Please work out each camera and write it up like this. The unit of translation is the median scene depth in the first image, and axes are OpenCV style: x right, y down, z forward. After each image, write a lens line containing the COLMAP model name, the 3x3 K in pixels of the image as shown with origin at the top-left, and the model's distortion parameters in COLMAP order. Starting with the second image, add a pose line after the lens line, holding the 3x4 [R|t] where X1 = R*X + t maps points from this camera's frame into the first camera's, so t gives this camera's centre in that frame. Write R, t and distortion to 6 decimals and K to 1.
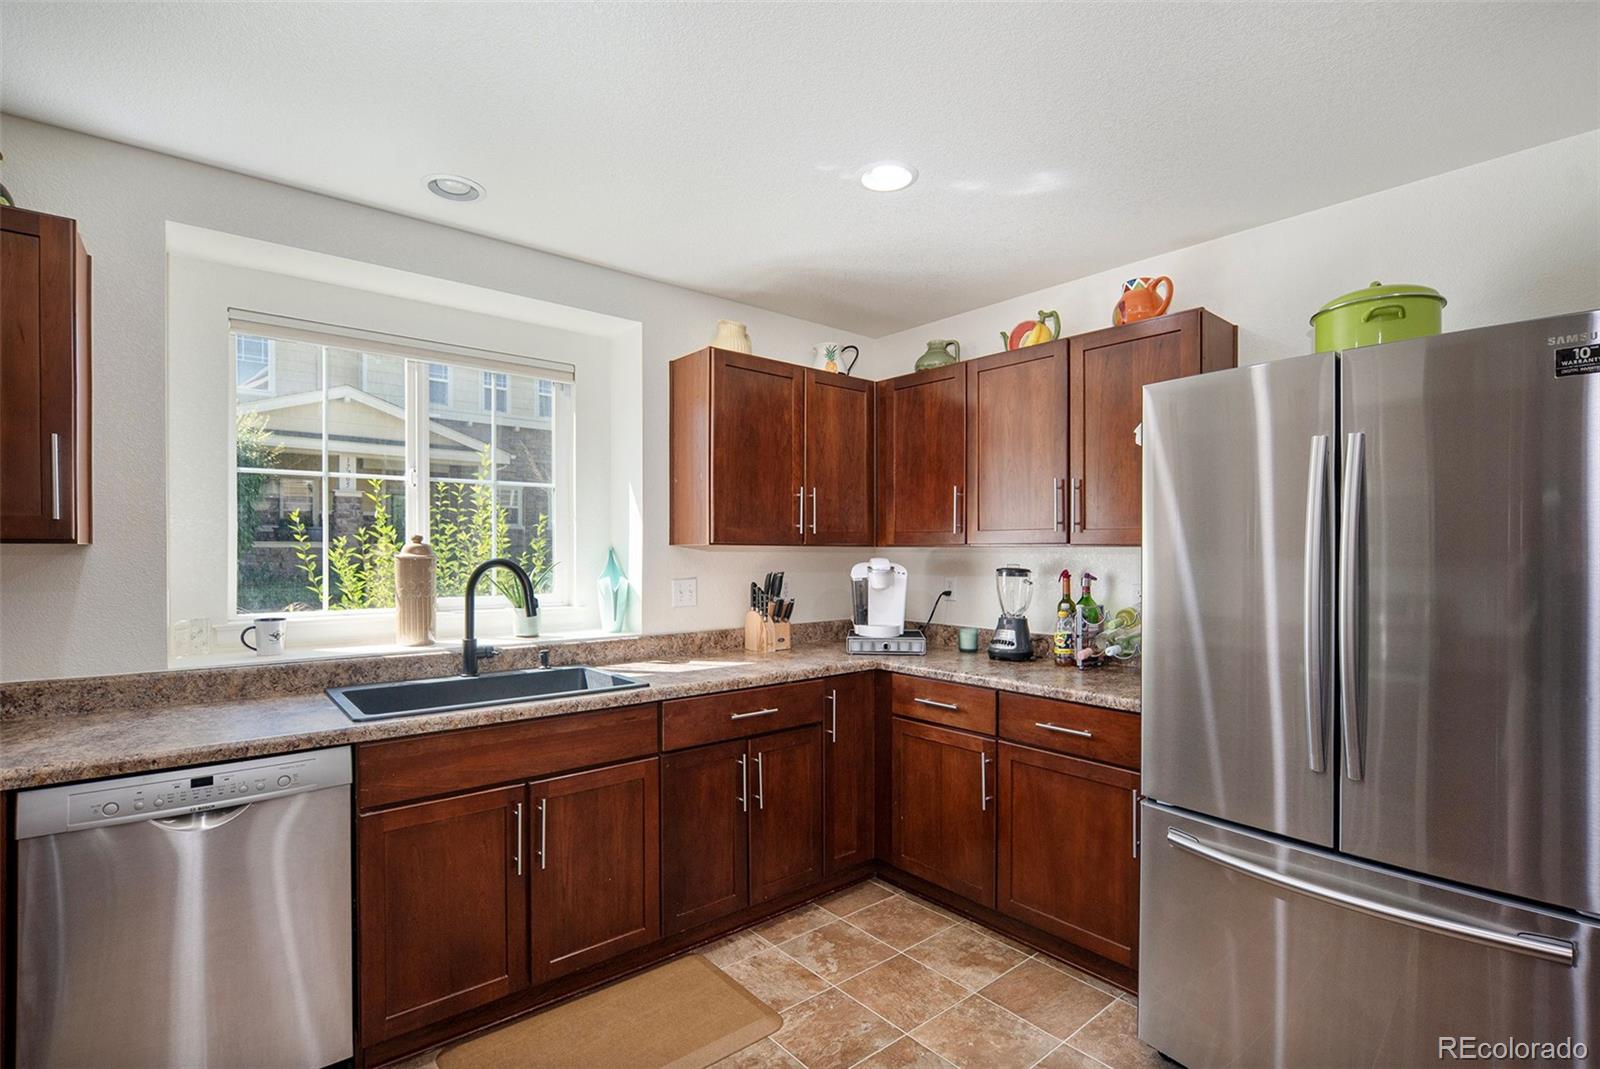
lens RADIAL K [[726.8, 0, 806.4], [0, 726.8, 553.1], [0, 0, 1]] dist [-0.010013, -0.000151]
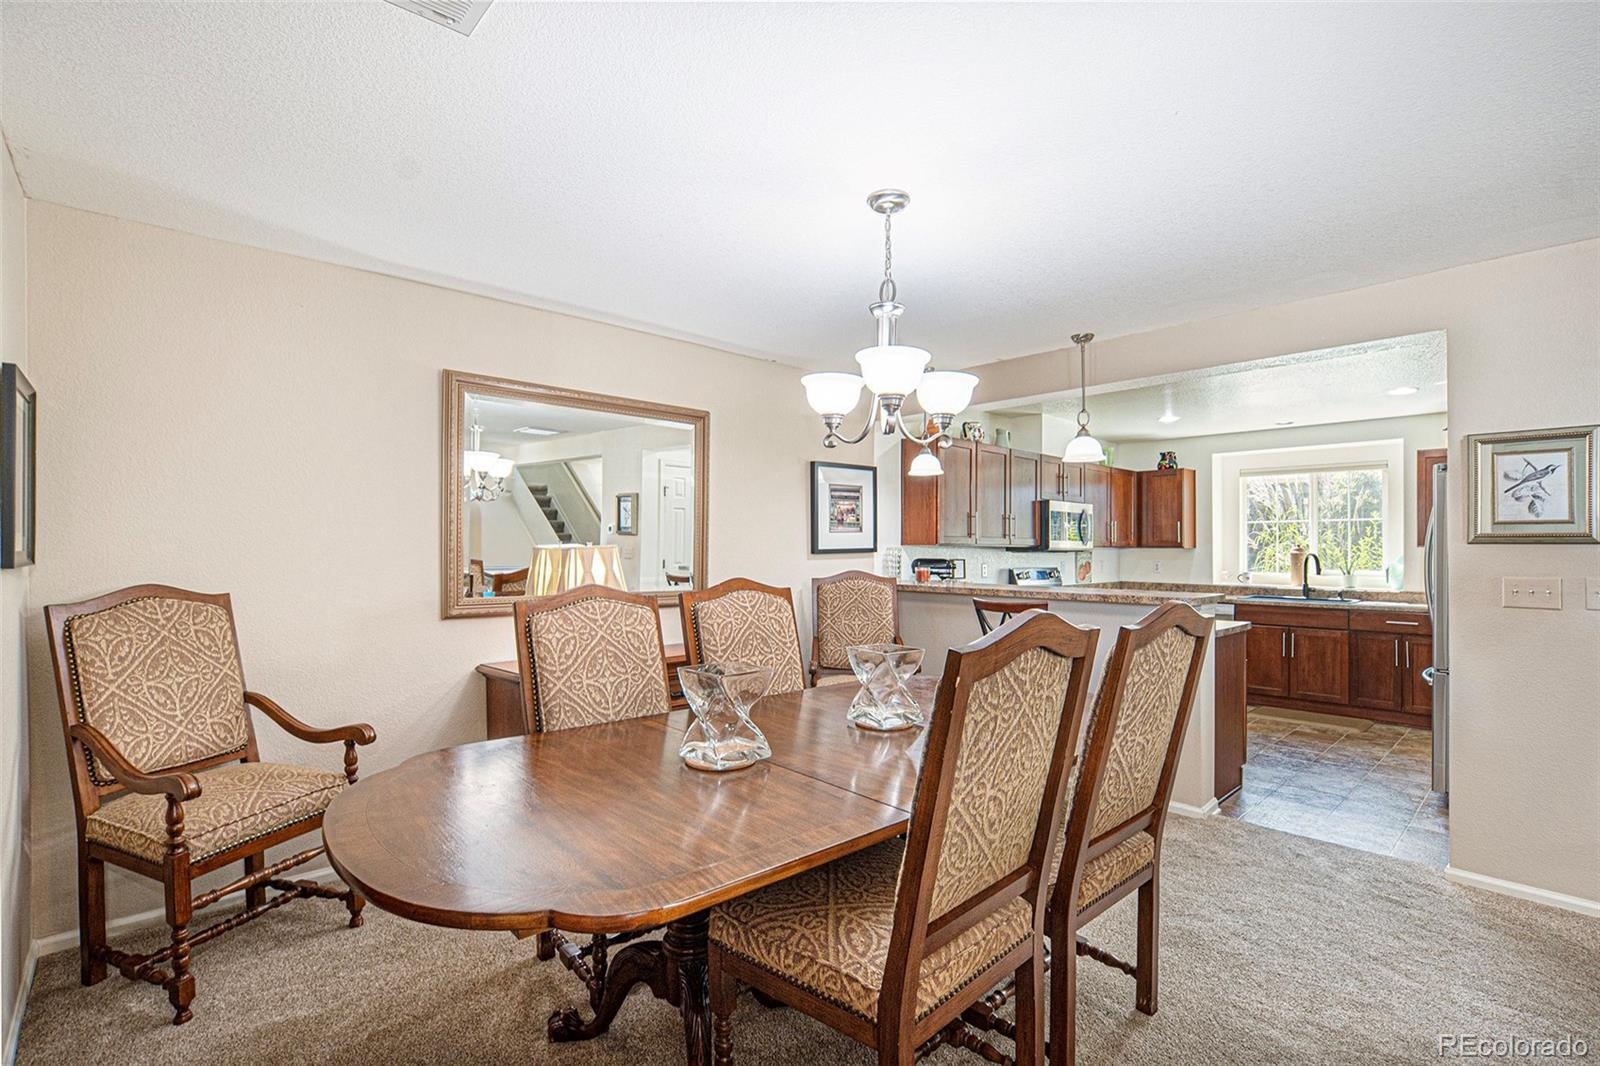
lens RADIAL K [[726.8, 0, 806.4], [0, 726.8, 551.6], [0, 0, 1]] dist [-0.010013, -0.000151]
pose [[0.051957, -0.000924, -0.998649, 2.166446], [-0.005461, 0.999984, -0.001209, 0.017162], [0.998634, 0.005517, 0.051951, -0.997543]]
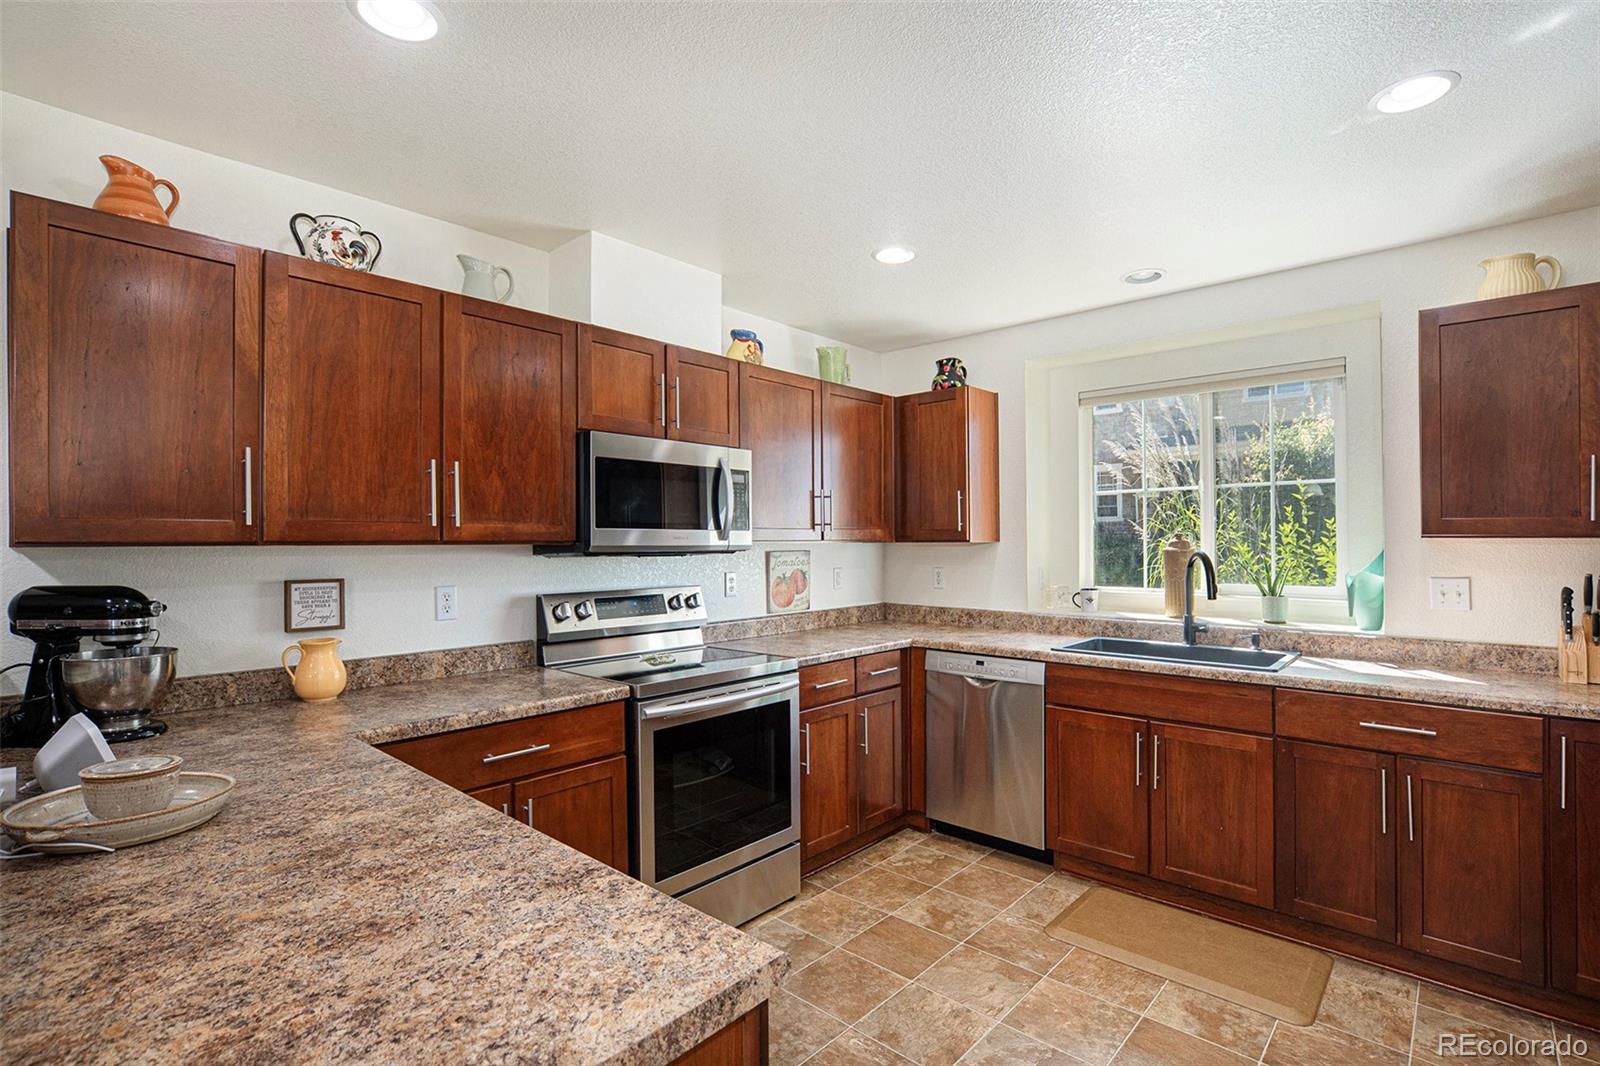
lens RADIAL K [[758.9, 0, 831.7], [0, 758.9, 542.8], [0, 0, 1]] dist [-0.001993, 0.000347]
pose [[0.162550, -0.000625, -0.986700, 0.778844], [0.002238, 0.999997, -0.000265, -0.009595], [0.986698, -0.002165, 0.162551, 0.172218]]
